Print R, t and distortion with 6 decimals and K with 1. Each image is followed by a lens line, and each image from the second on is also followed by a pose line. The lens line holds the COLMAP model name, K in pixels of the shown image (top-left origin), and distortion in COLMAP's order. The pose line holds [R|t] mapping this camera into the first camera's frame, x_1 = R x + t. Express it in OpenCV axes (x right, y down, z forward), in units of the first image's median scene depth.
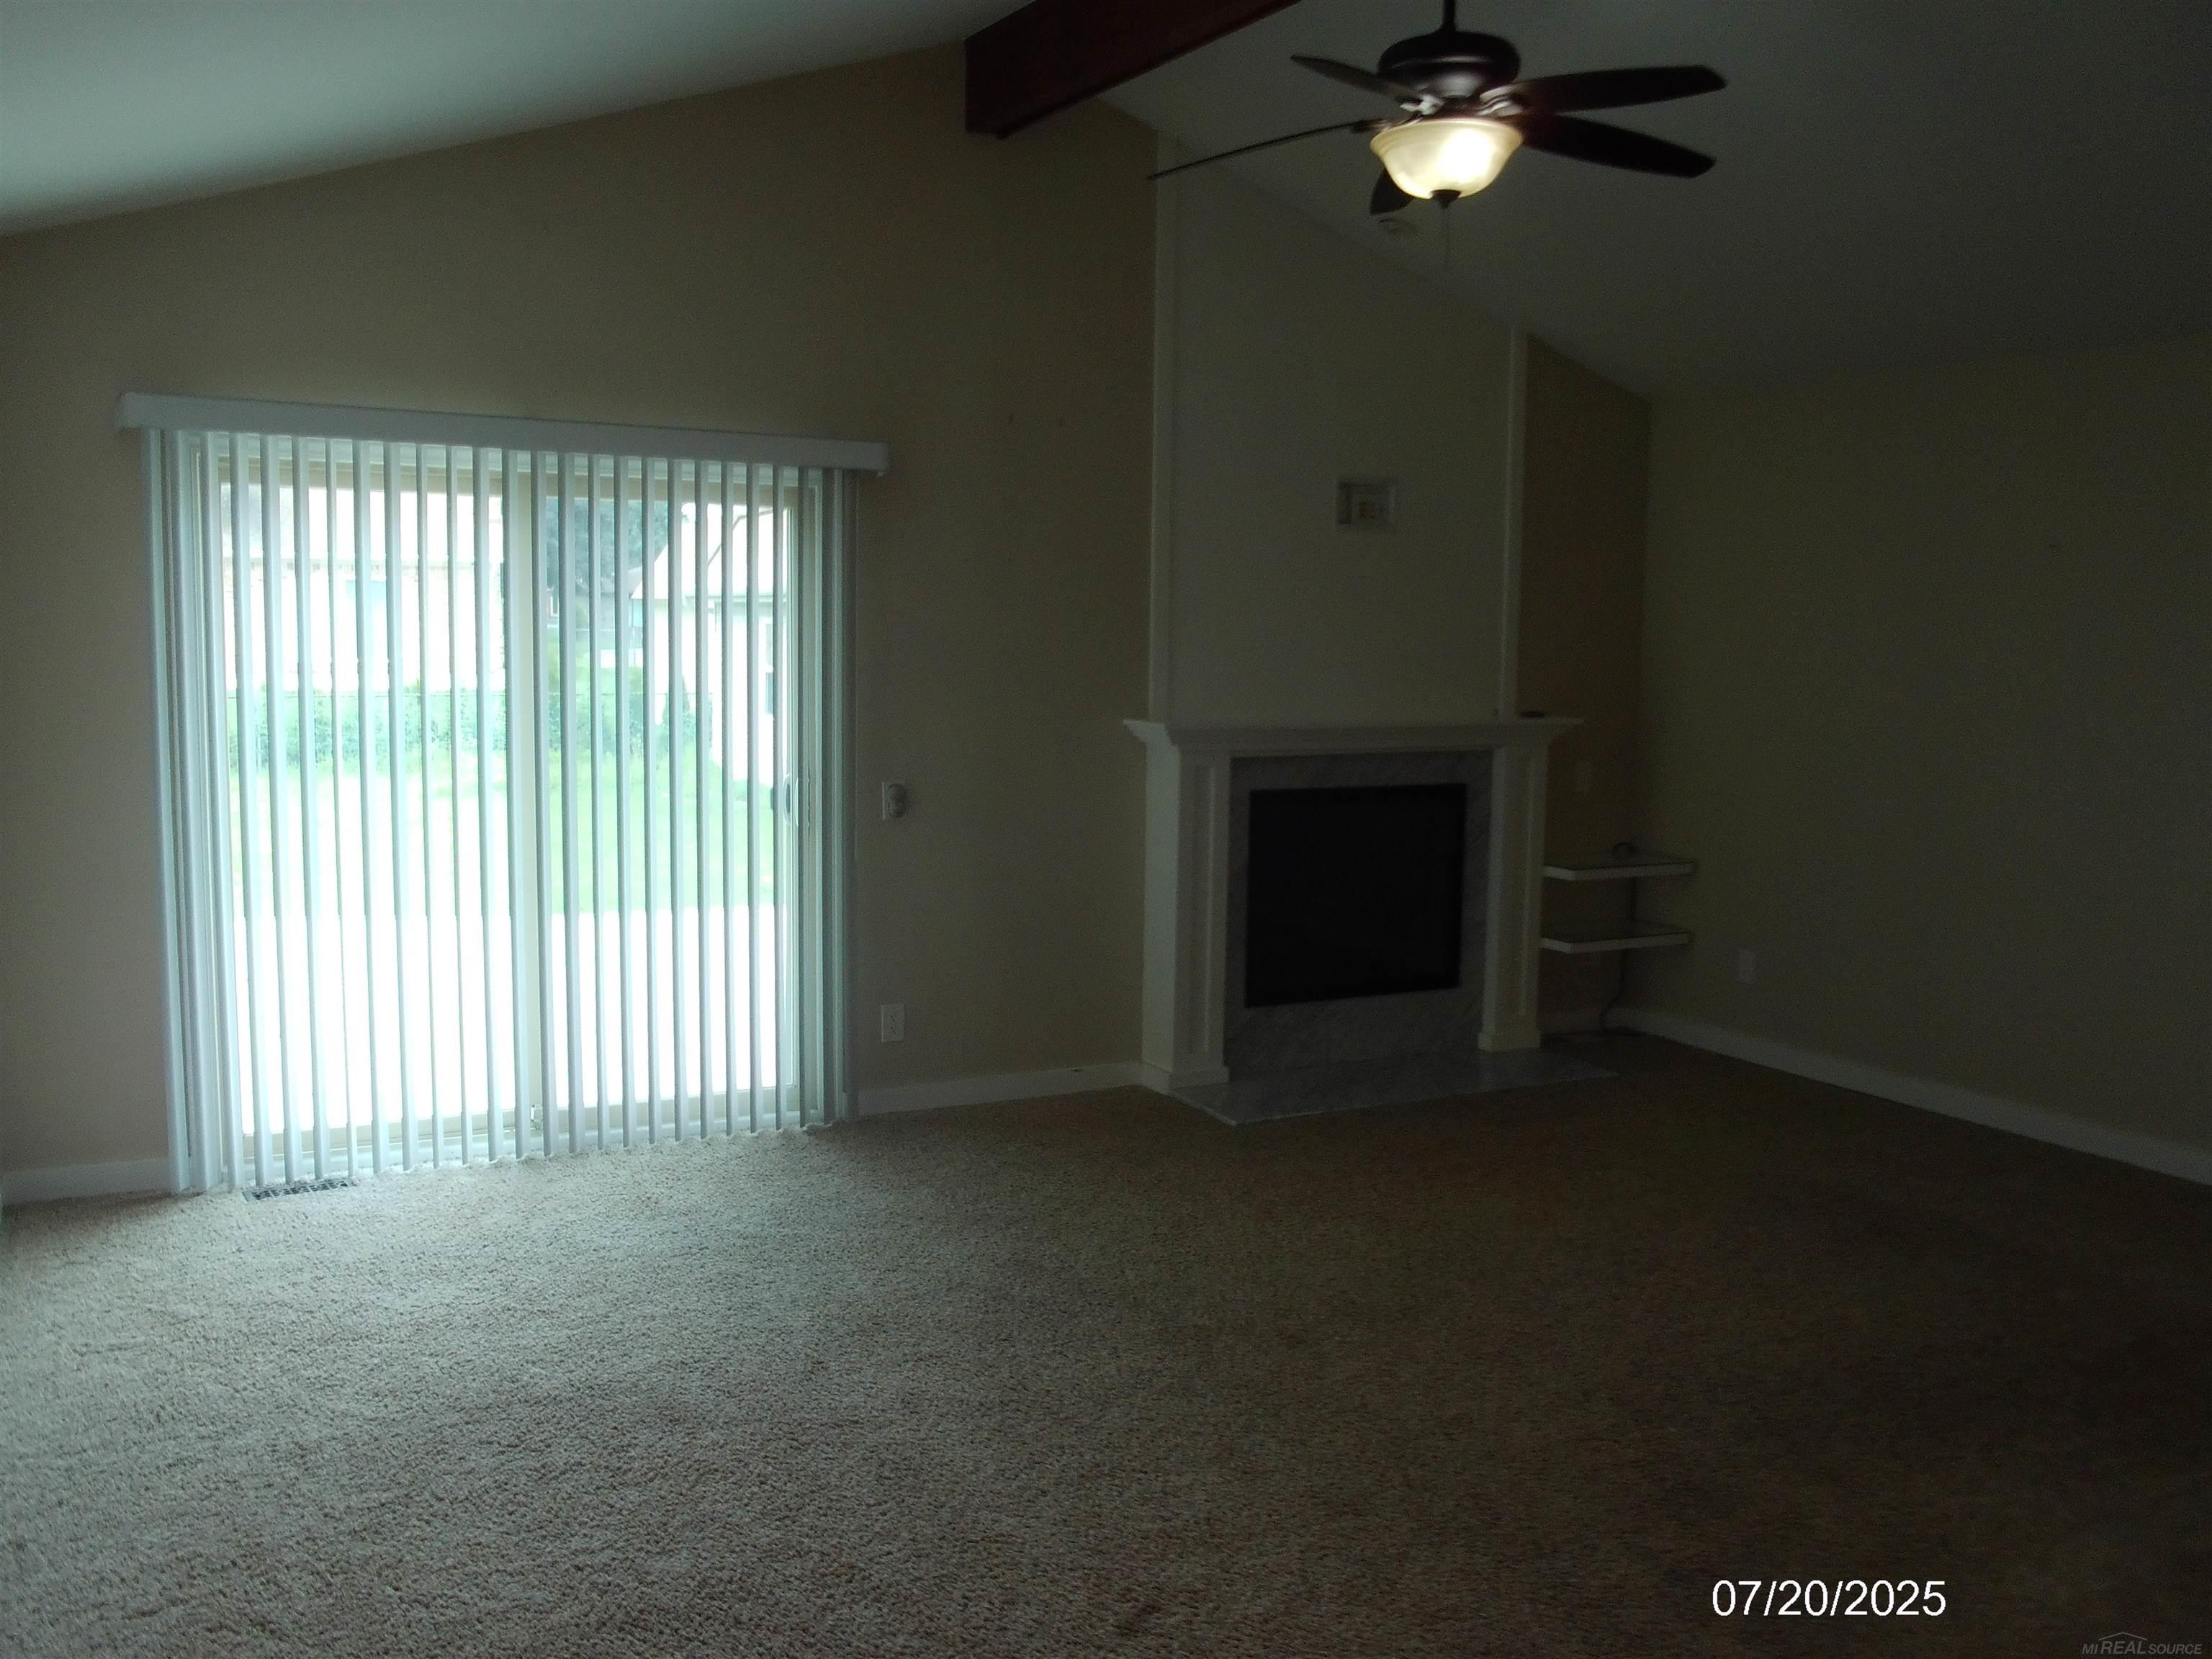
lens RADIAL K [[1939.1, 0, 1106.0], [0, 1939.1, 829.5], [0, 0, 1]] dist [-0.009477, -0.006954]
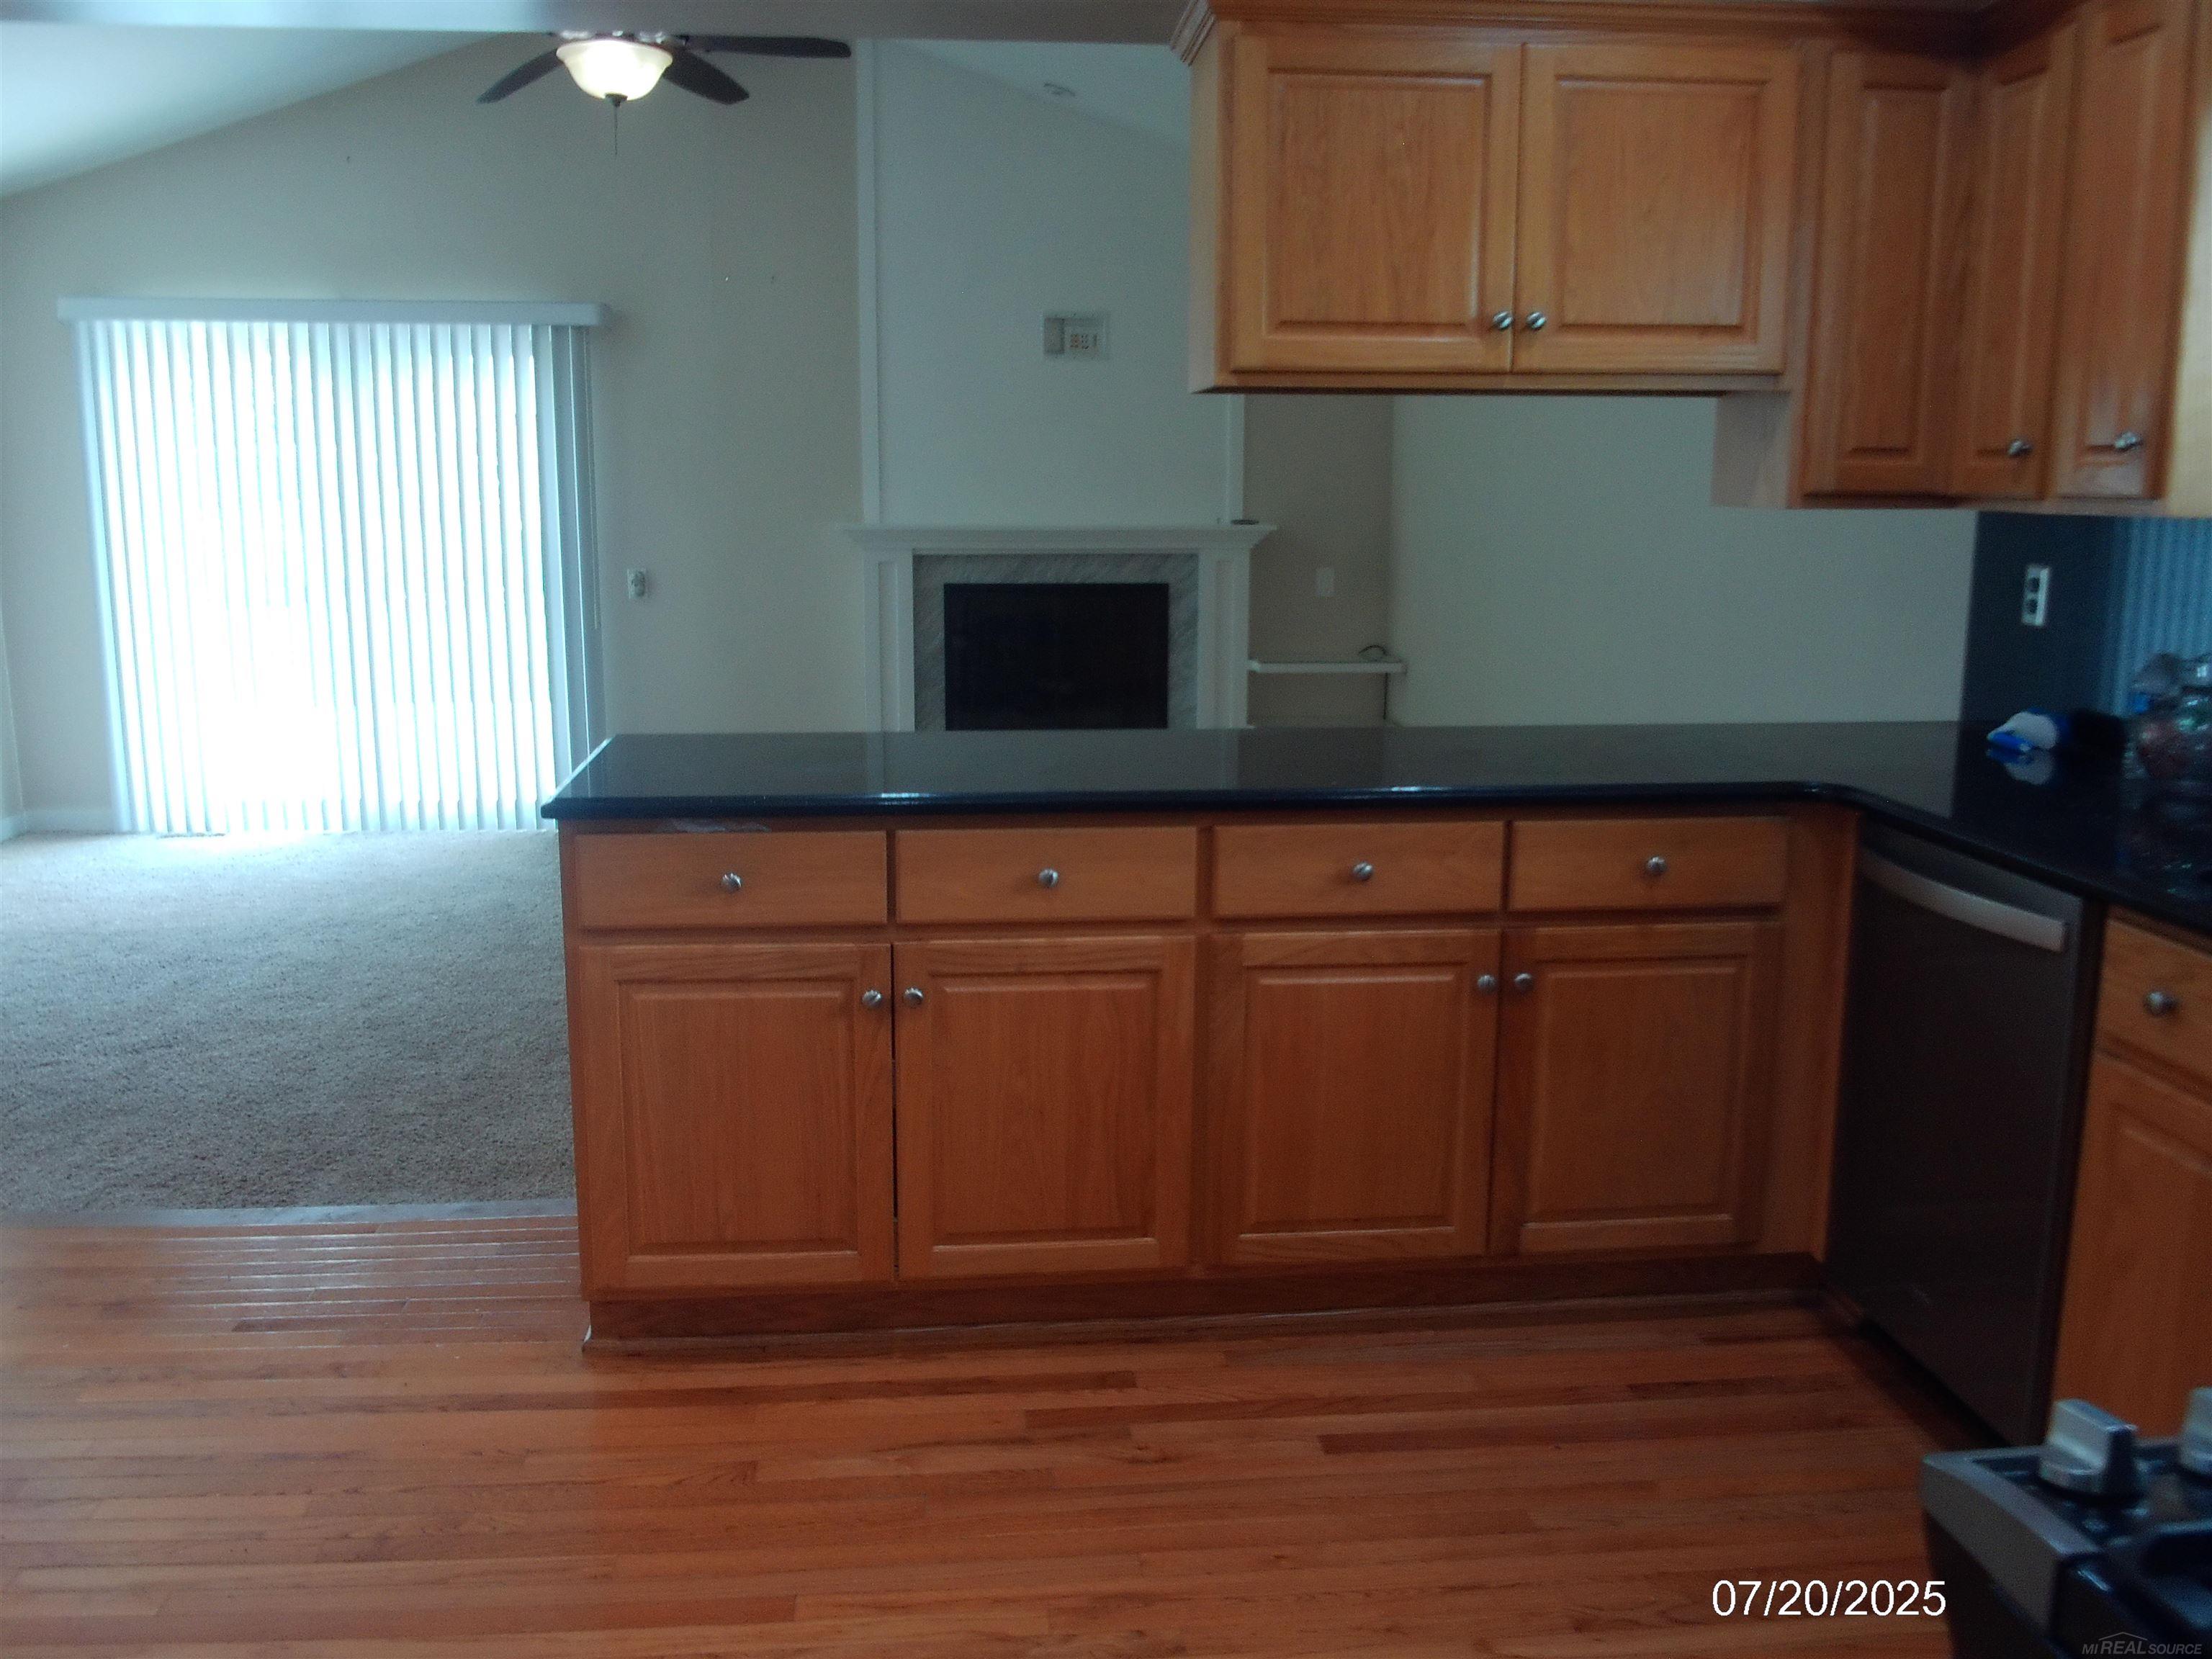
lens RADIAL K [[1987.0, 0, 1106.0], [0, 1987.0, 829.5], [0, 0, 1]] dist [-0.010247, -0.003250]
pose [[0.914538, 0.058551, -0.400239, 0.663586], [-0.031816, 0.996815, 0.073125, 0.038319], [0.403246, -0.054142, 0.913488, -0.084580]]
